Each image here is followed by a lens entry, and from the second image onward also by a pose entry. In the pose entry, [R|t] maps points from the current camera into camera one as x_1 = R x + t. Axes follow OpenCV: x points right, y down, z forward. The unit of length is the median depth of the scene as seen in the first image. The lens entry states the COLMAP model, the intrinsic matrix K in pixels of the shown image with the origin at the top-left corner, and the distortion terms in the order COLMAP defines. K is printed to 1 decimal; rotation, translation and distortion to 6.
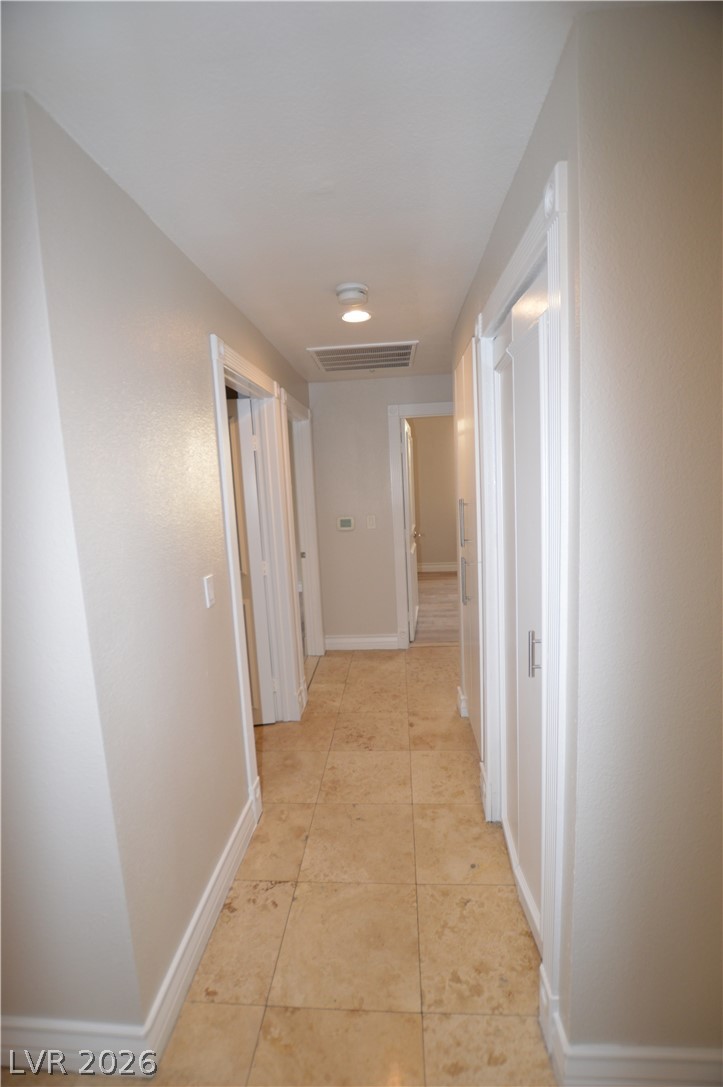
lens RADIAL K [[484.3, 0, 362.2], [0, 484.3, 541.5], [0, 0, 1]] dist [-0.028442, 0.001008]
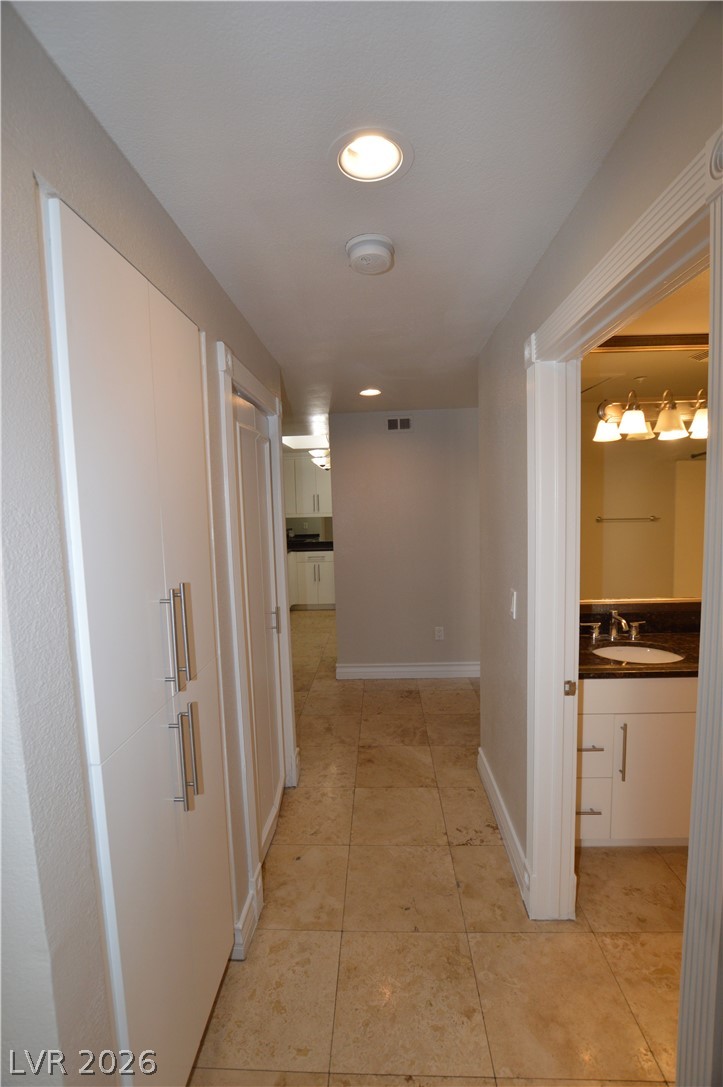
lens RADIAL K [[484.3, 0, 359.8], [0, 484.3, 542.5], [0, 0, 1]] dist [-0.028442, 0.001008]
pose [[-0.996326, 0.083038, -0.020950, 0.041191], [0.076695, 0.973998, 0.213178, -0.255171], [0.038108, 0.210788, -0.976789, 1.735656]]
